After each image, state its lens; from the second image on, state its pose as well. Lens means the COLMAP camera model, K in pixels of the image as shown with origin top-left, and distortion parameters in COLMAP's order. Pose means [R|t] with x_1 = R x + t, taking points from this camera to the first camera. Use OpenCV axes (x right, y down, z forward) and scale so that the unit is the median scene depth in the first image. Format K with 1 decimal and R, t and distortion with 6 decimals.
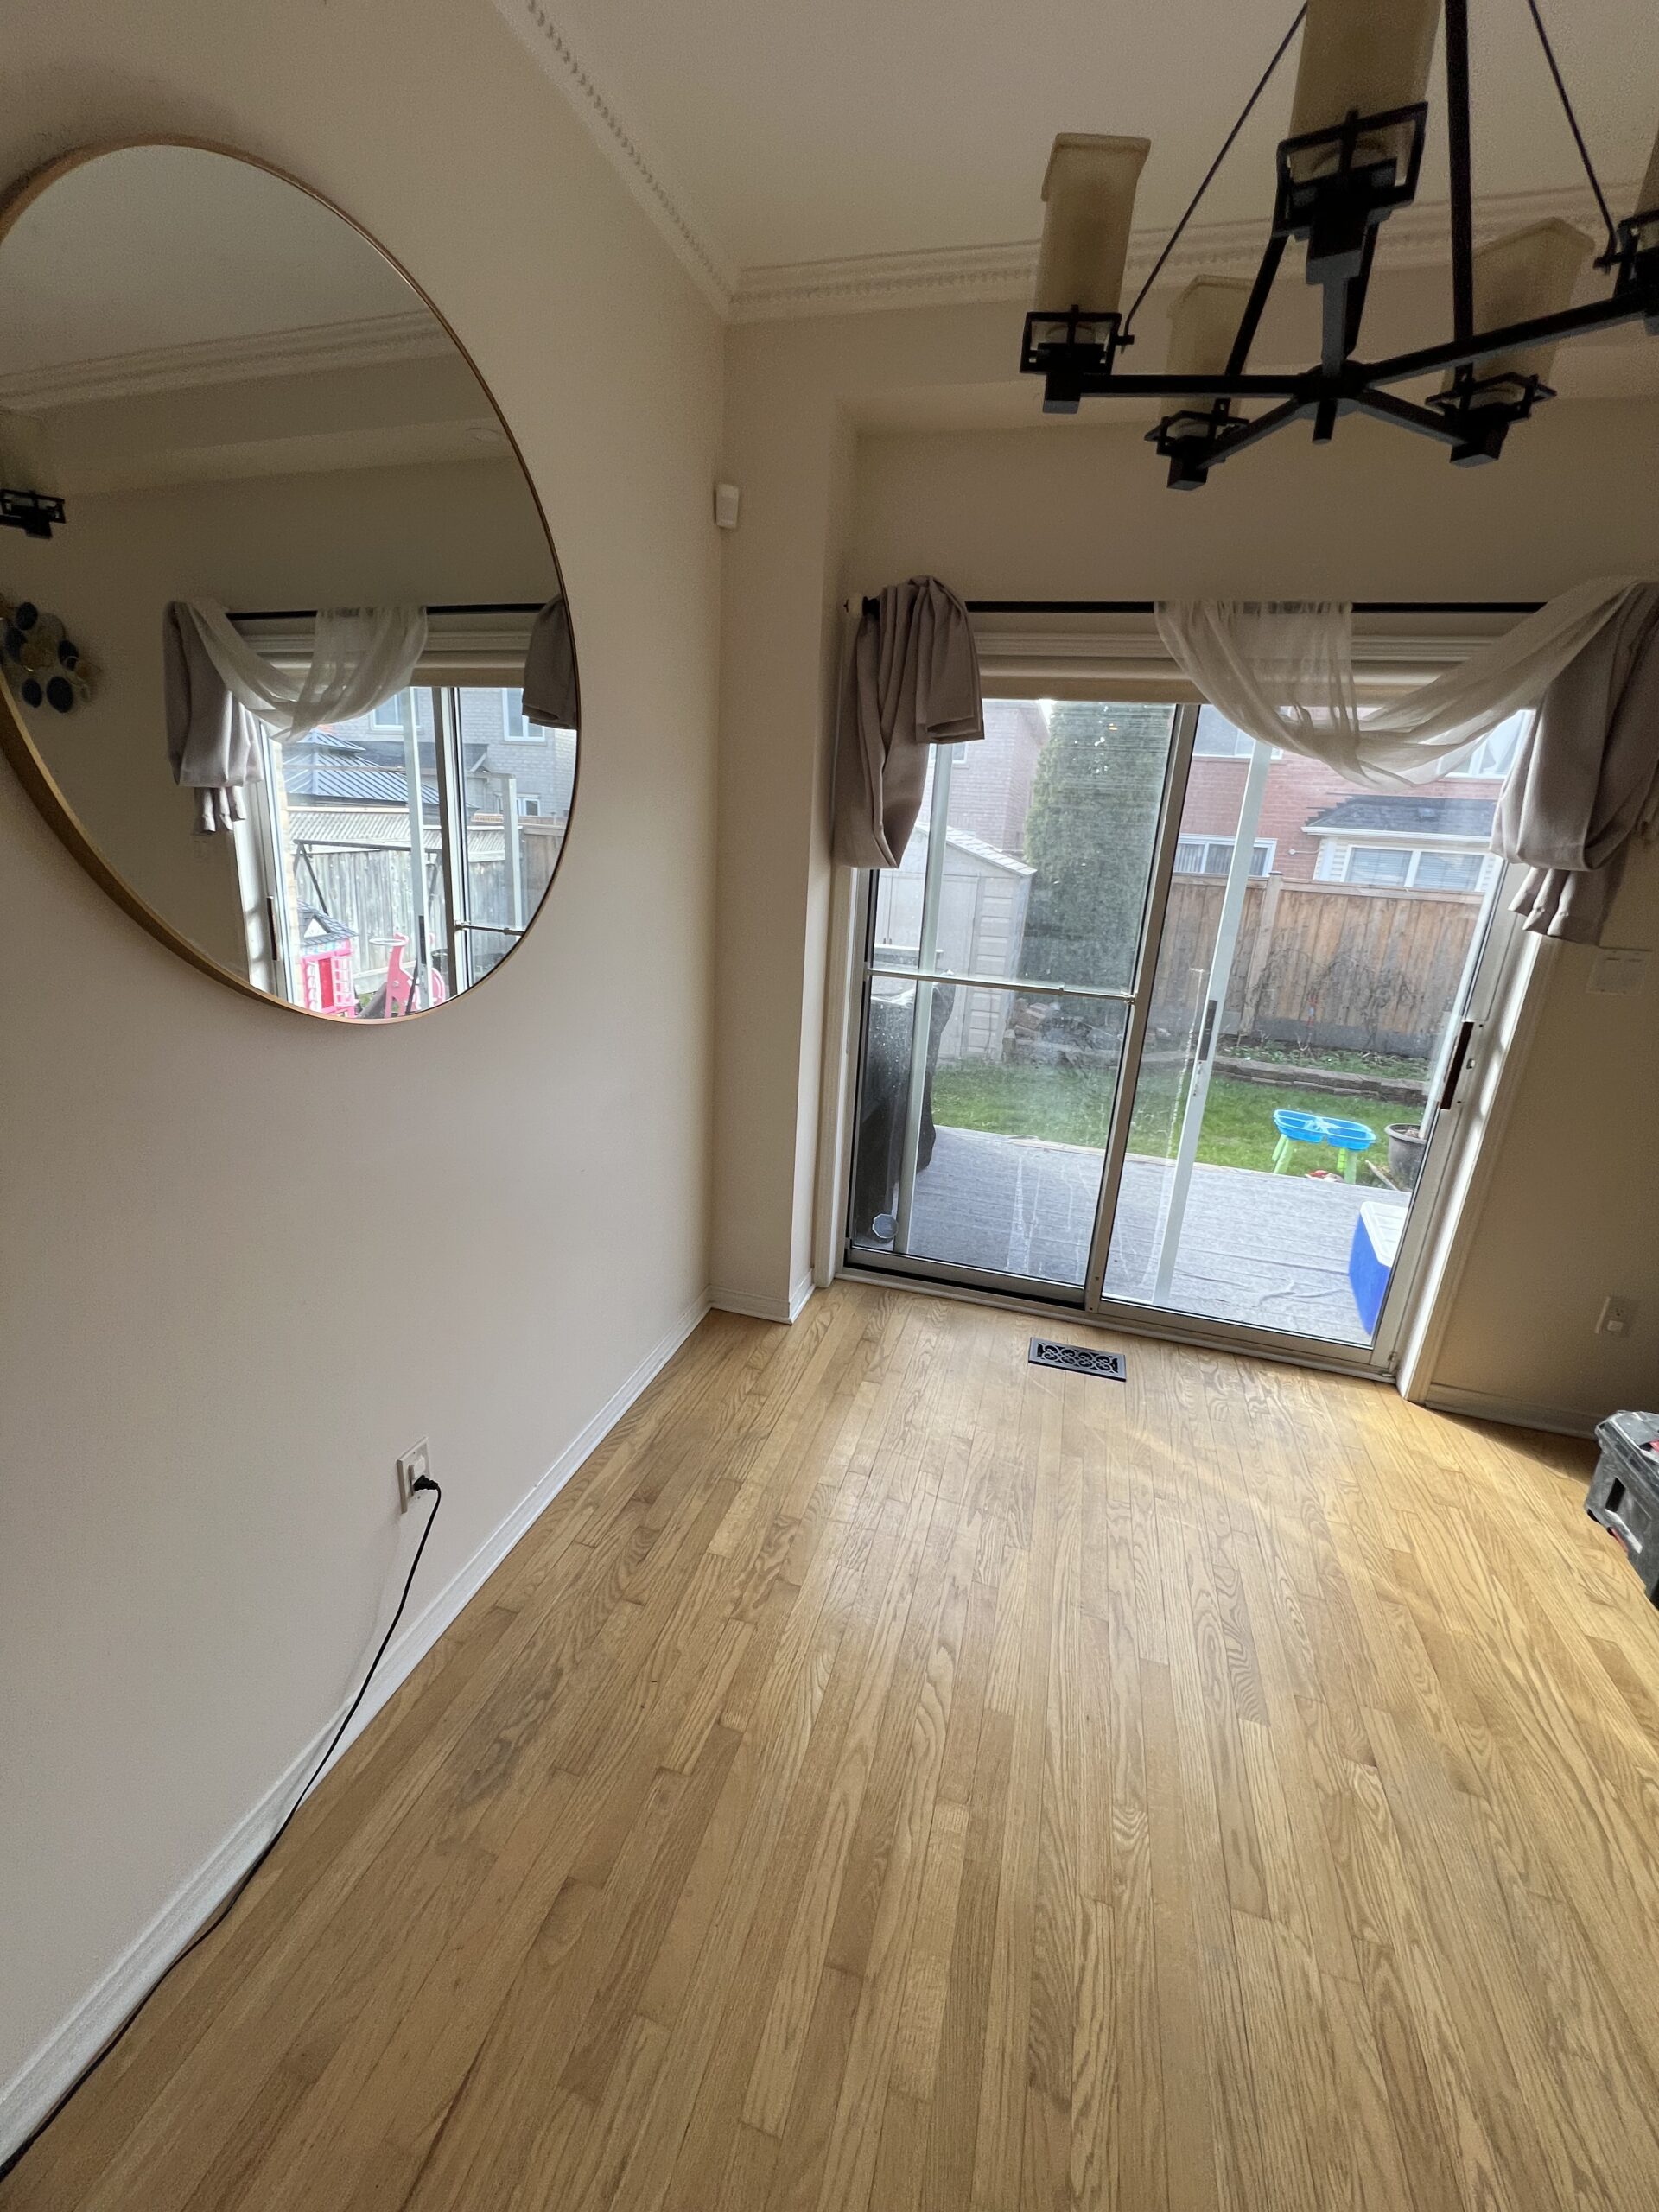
lens RADIAL K [[882.9, 0, 836.3], [0, 882.9, 1101.1], [0, 0, 1]] dist [0.000701, 0.000177]
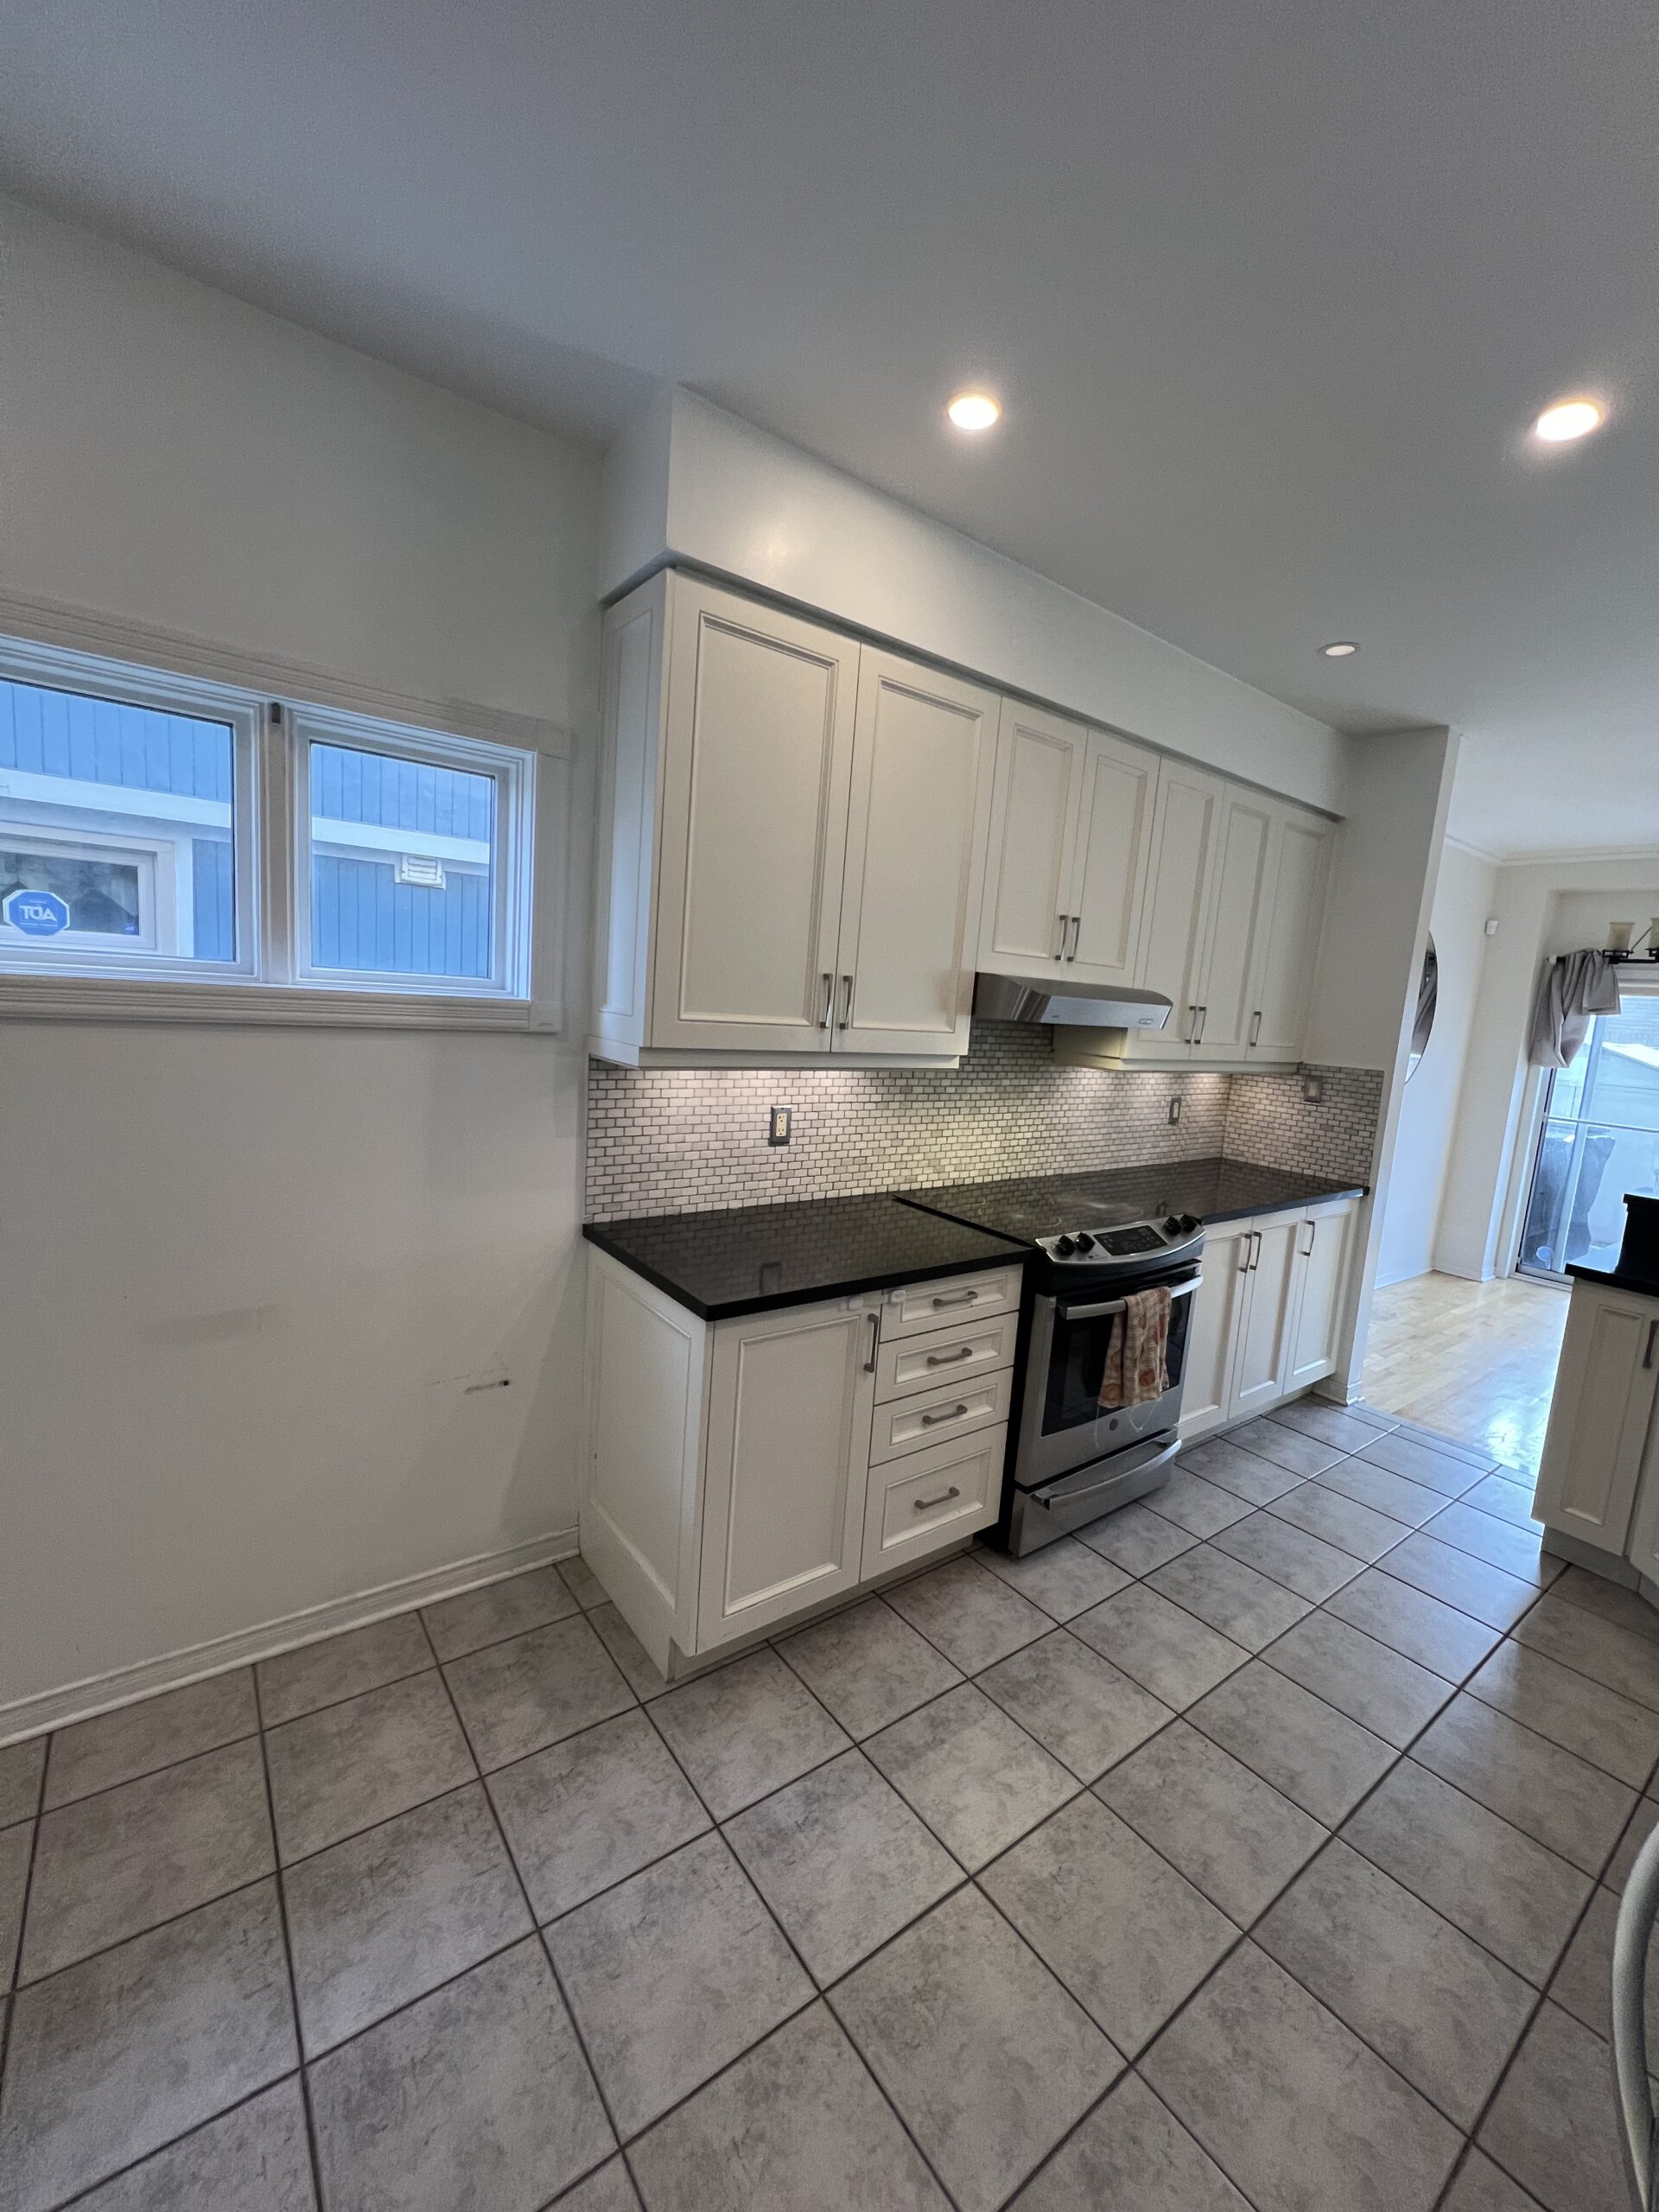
lens RADIAL K [[880.4, 0, 835.6], [0, 880.4, 1102.0], [0, 0, 1]] dist [-0.001429, 0.000155]
pose [[0.794300, 0.079653, -0.602281, -0.058982], [-0.208400, 0.966939, -0.146962, 0.596660], [0.570663, 0.242247, 0.784640, -1.992612]]
